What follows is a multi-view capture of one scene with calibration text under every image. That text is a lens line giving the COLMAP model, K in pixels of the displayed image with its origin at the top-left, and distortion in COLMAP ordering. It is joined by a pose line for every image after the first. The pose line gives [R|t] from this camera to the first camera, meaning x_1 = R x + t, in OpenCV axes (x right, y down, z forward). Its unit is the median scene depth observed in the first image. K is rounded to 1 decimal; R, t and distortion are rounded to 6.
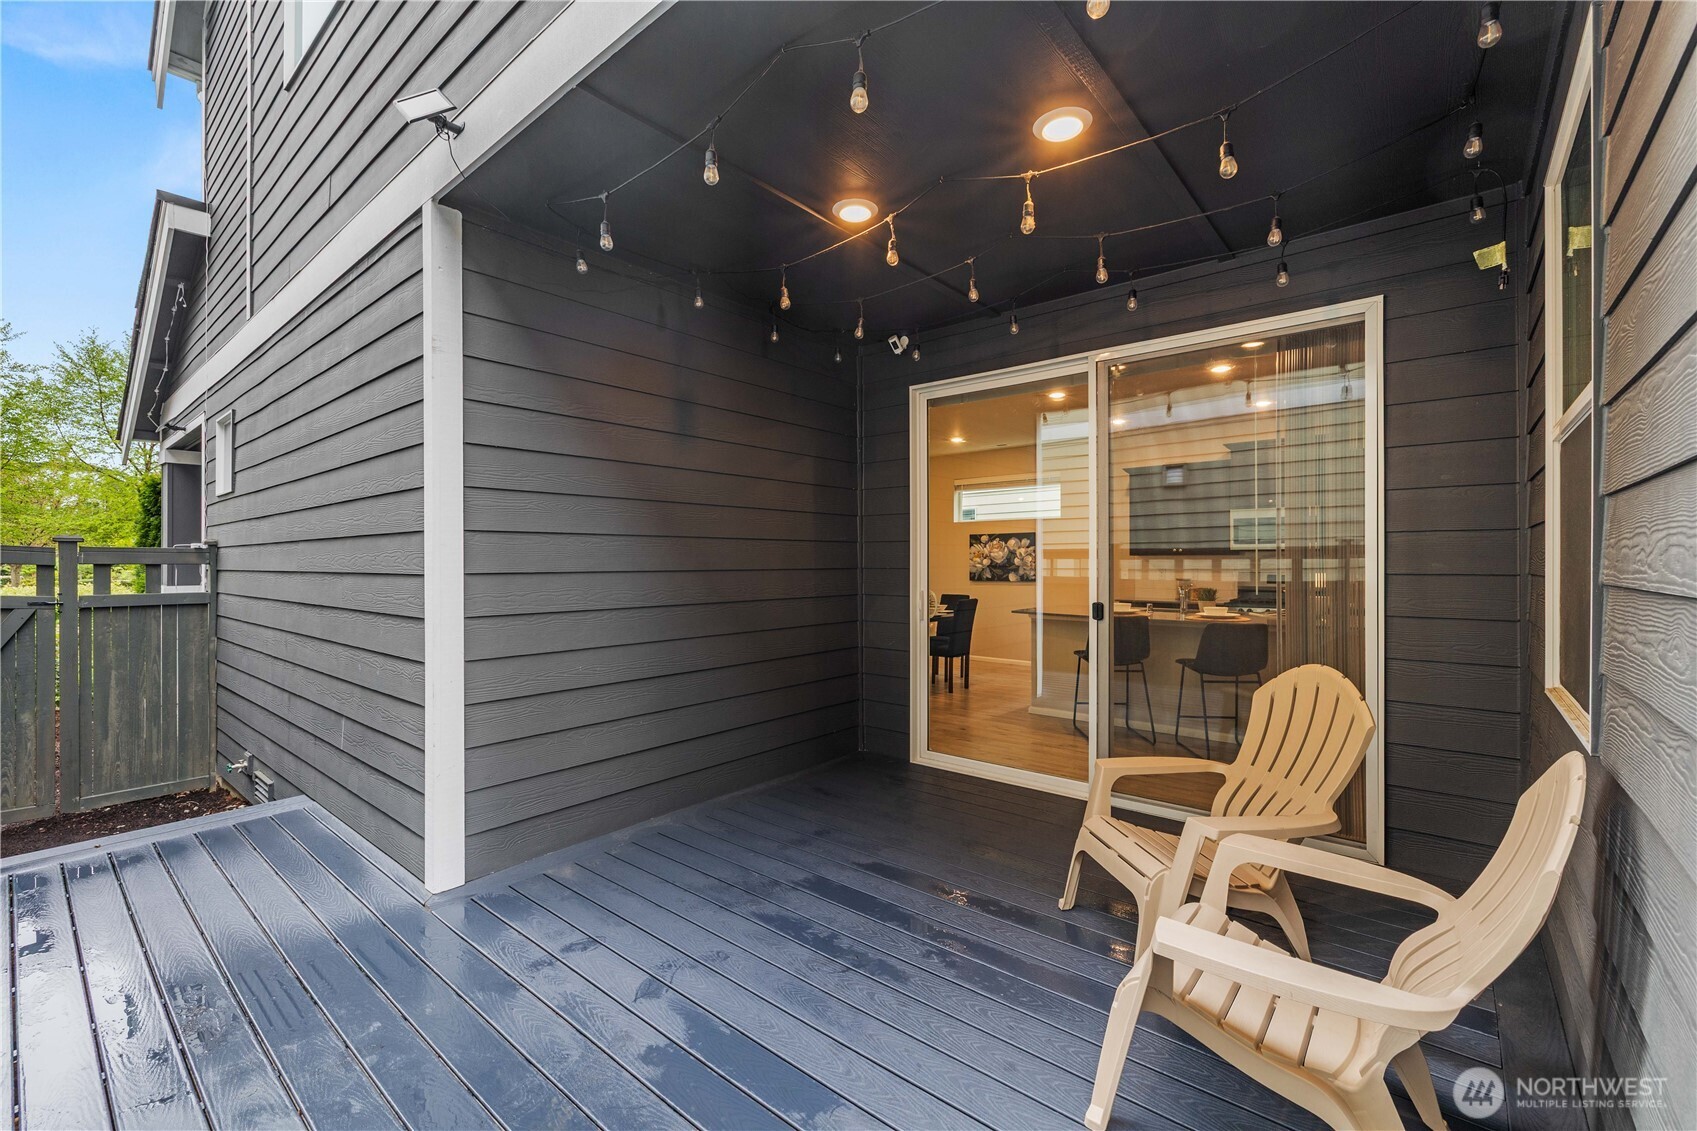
lens RADIAL K [[713.8, 0, 846.5], [0, 713.8, 566.3], [0, 0, 1]] dist [-0.003164, -0.000249]
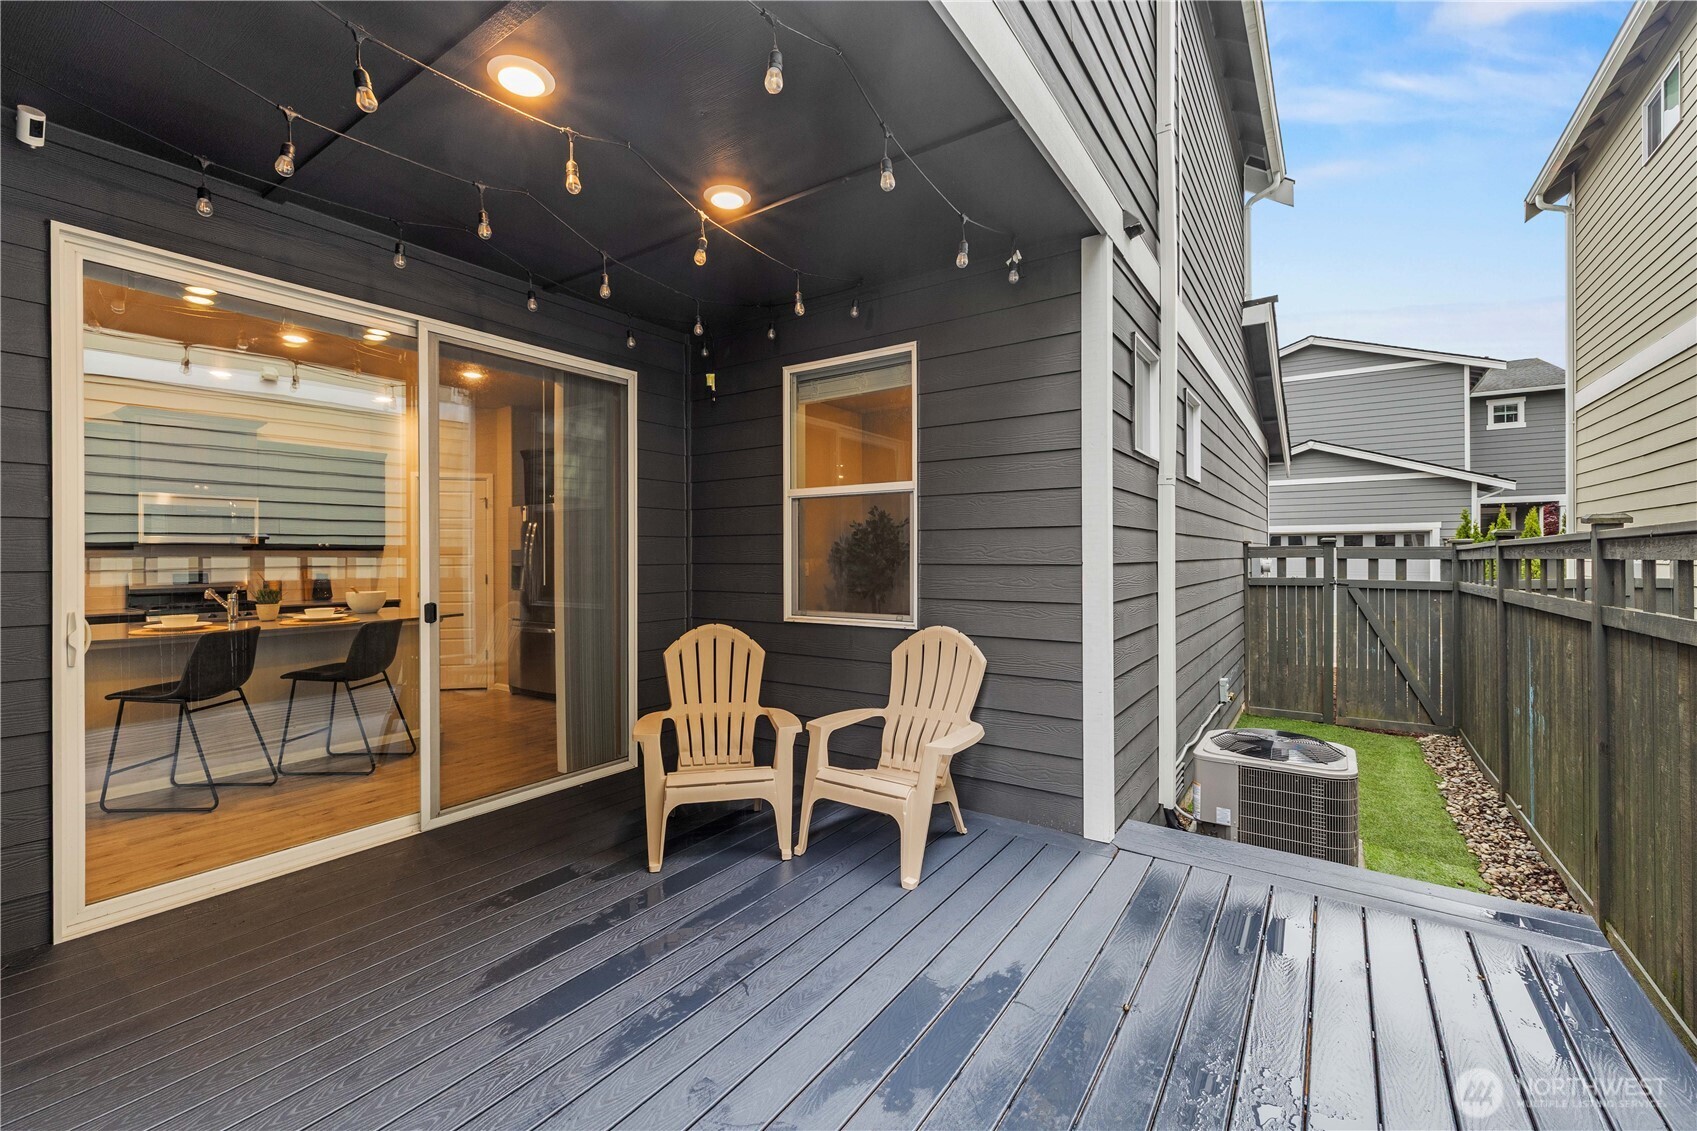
lens RADIAL K [[713.8, 0, 847.3], [0, 713.8, 556.4], [0, 0, 1]] dist [-0.003164, -0.000249]
pose [[-0.097021, 0.002771, 0.995279, -0.735301], [0.010167, 0.999947, -0.001793, -0.000310], [-0.995230, 0.009945, -0.097044, 0.725497]]
